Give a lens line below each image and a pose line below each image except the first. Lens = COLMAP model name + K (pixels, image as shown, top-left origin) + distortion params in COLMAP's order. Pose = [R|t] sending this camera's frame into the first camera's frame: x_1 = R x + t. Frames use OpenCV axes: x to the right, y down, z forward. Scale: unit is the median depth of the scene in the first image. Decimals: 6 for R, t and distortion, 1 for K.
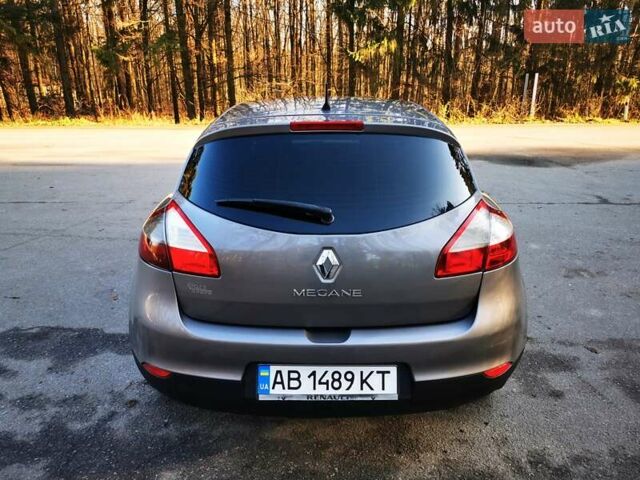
lens RADIAL K [[484.3, 0, 320.0], [0, 484.3, 240.0], [0, 0, 1]] dist [0.082763, -0.114601]
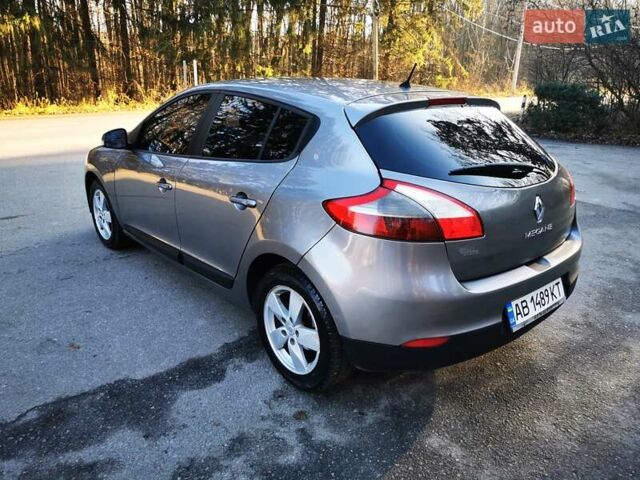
lens RADIAL K [[484.3, 0, 320.0], [0, 484.3, 240.0], [0, 0, 1]] dist [0.082763, -0.114601]
pose [[0.758844, -0.196434, 0.620942, -1.162704], [0.180690, 0.979501, 0.089046, -0.080023], [-0.625705, 0.044626, 0.778782, 0.357996]]
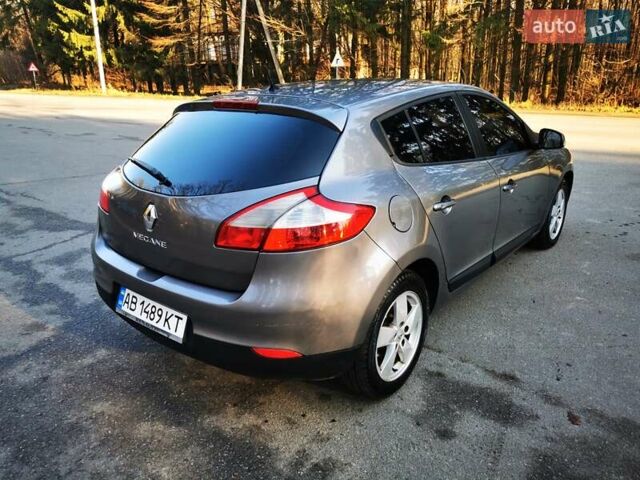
lens RADIAL K [[484.3, 0, 320.0], [0, 484.3, 240.0], [0, 0, 1]] dist [0.082763, -0.114601]
pose [[0.783398, 0.190437, -0.591626, 1.041997], [-0.170264, 0.981243, 0.090396, -0.071845], [0.597744, 0.029917, 0.801129, 0.264107]]
